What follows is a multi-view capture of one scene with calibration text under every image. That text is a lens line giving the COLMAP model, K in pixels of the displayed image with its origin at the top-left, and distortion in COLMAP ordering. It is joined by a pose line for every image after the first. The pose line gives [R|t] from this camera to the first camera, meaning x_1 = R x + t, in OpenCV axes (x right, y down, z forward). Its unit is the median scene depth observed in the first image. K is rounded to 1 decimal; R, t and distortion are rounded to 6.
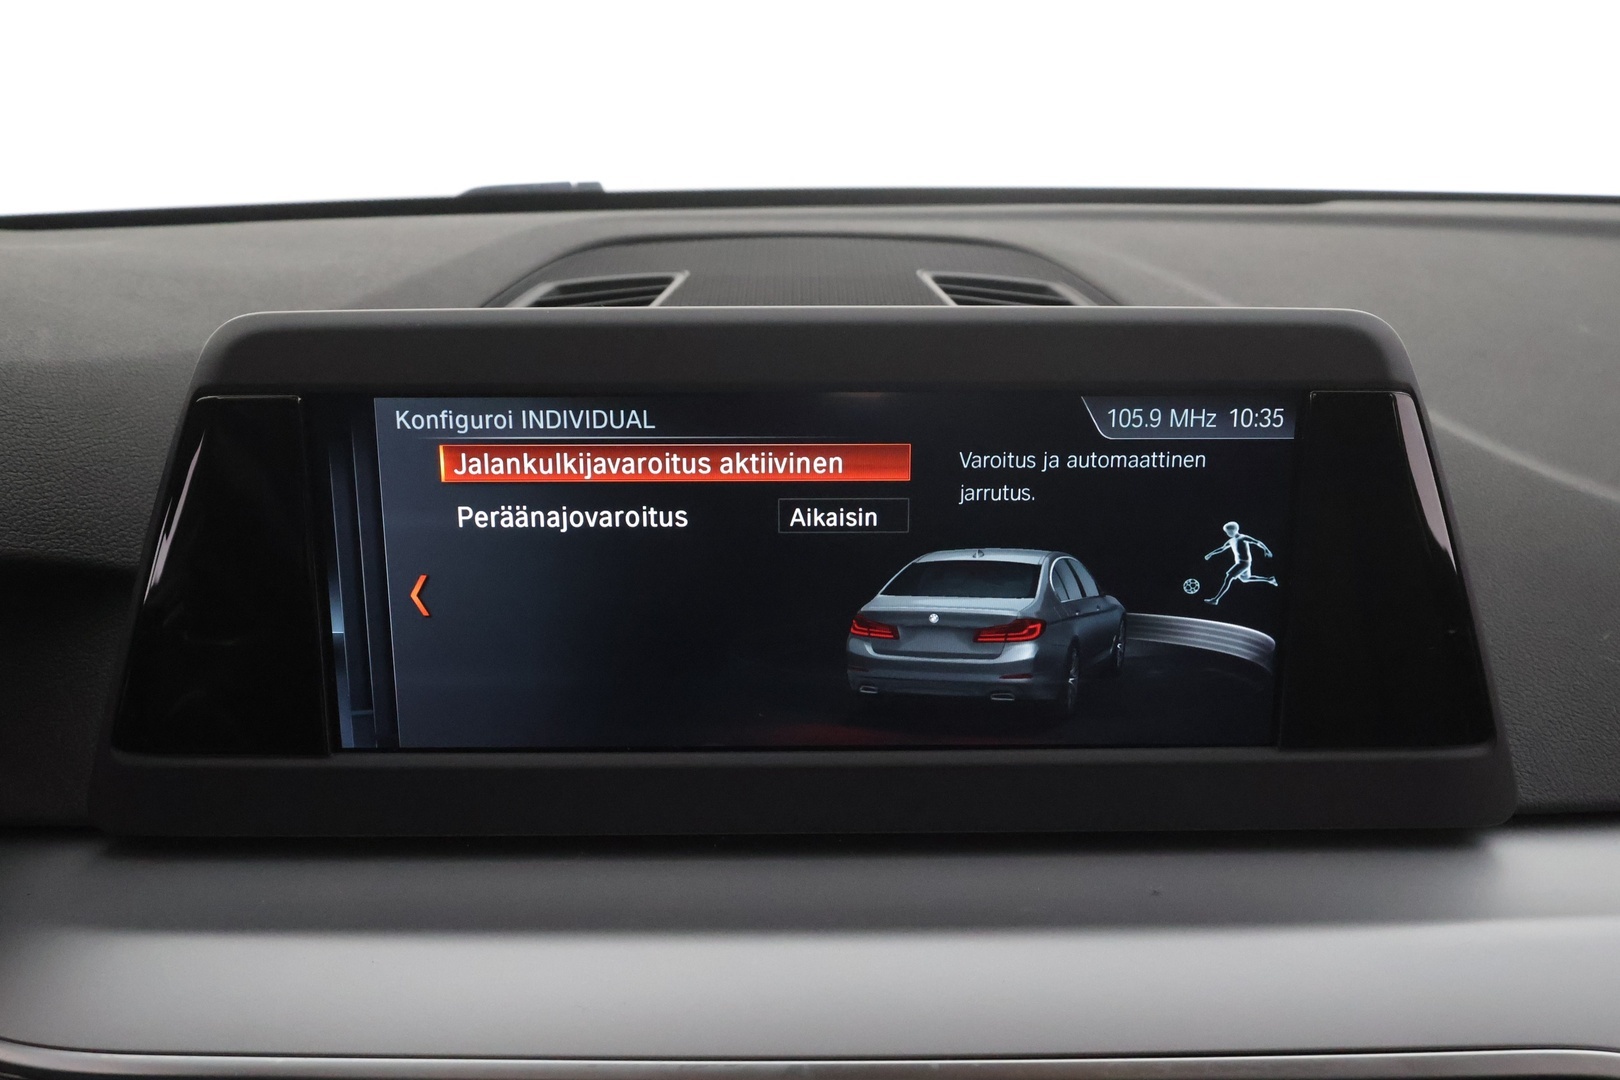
lens RADIAL K [[1292.6, 0, 835.9], [0, 1292.6, 535.8], [0, 0, 1]] dist [-0.010853, -0.005889]
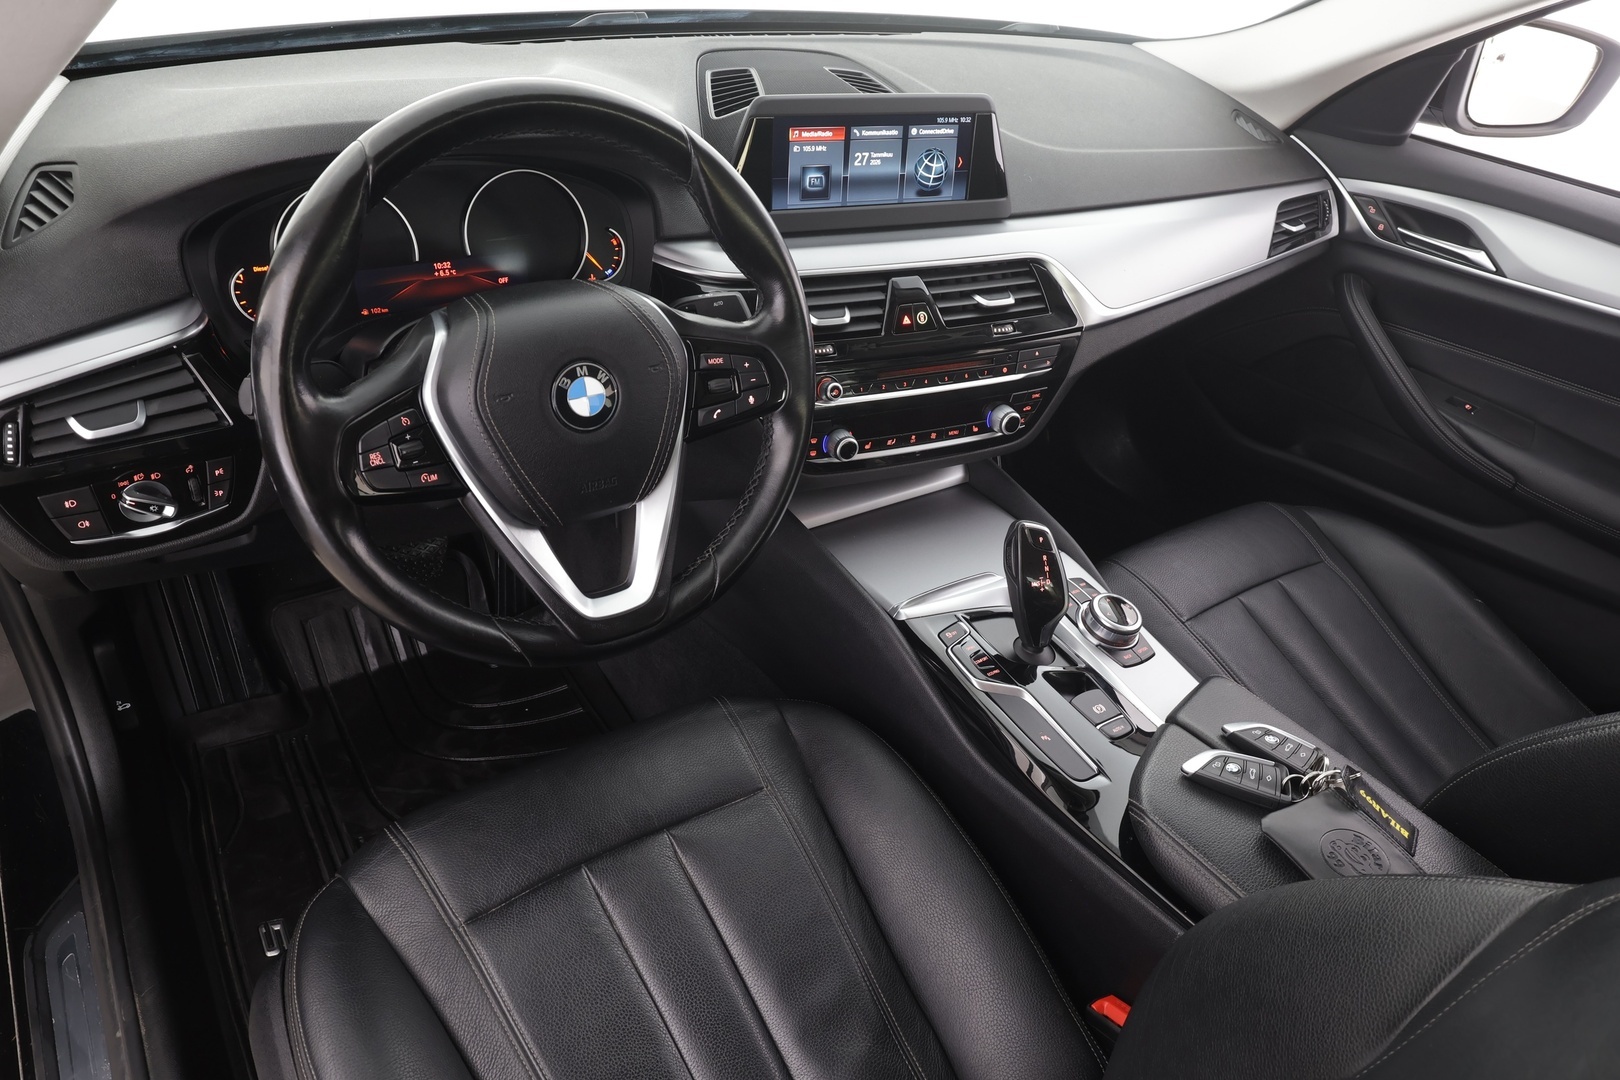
lens RADIAL K [[1105.3, 0, 810.0], [0, 1105.3, 540.0], [0, 0, 1]] dist [0.004073, 0.002633]
pose [[0.896184, -0.168029, 0.410634, -1.963862], [0.049998, 0.957864, 0.282836, 0.190701], [-0.440856, -0.232943, 0.866824, -2.404328]]
